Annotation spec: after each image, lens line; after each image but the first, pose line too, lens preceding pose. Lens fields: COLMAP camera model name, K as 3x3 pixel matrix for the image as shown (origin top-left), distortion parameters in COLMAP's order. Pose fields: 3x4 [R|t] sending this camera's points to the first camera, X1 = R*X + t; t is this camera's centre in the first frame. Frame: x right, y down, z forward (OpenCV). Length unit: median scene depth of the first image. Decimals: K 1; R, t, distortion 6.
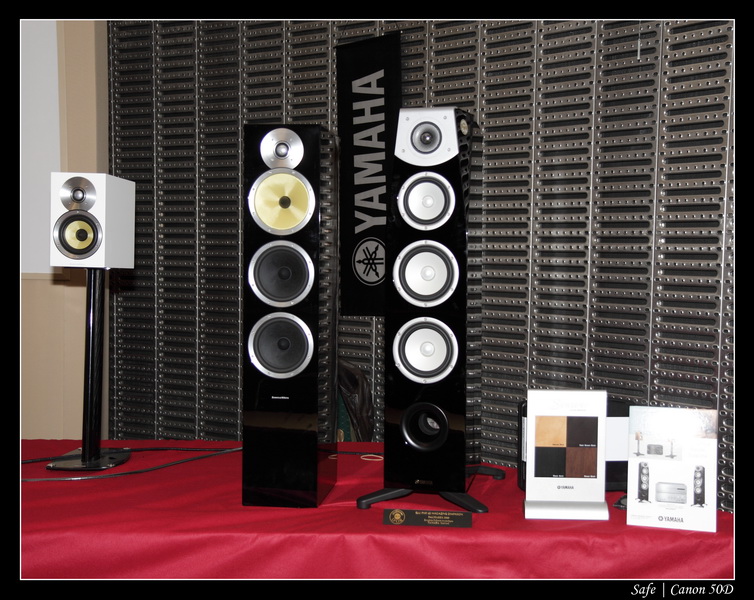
lens RADIAL K [[949.8, 0, 377.8], [0, 949.8, 305.9], [0, 0, 1]] dist [0.023452, 0.000000]
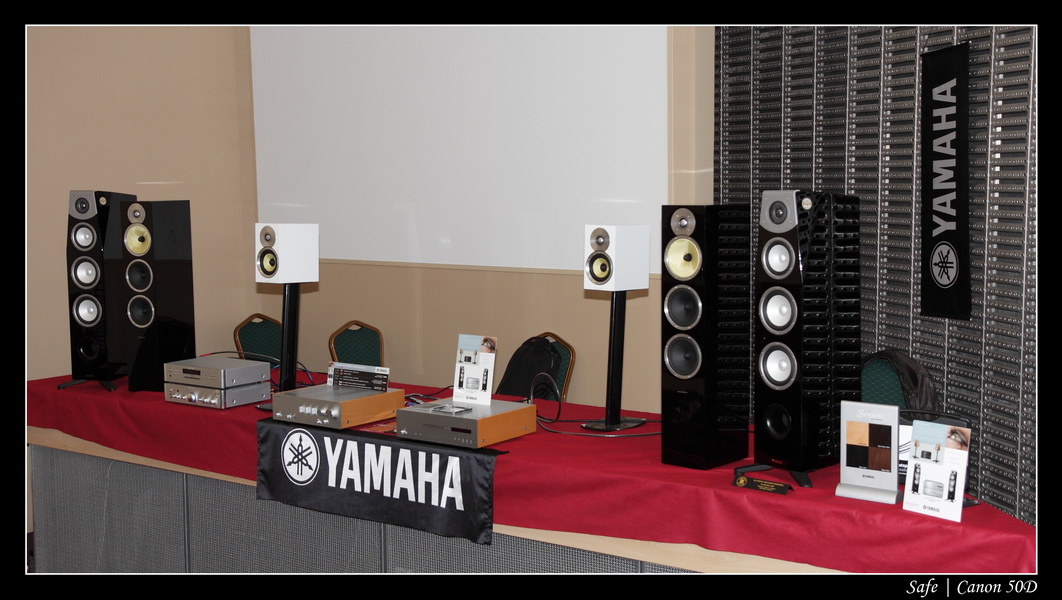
lens RADIAL K [[1229.6, 0, 531.2], [0, 1229.6, 296.9], [0, 0, 1]] dist [-0.016254, 0.000000]
pose [[0.797280, 0.032603, -0.602728, 0.831595], [-0.006547, 0.998949, 0.045374, -0.131431], [0.603574, -0.032230, 0.796655, -0.626585]]
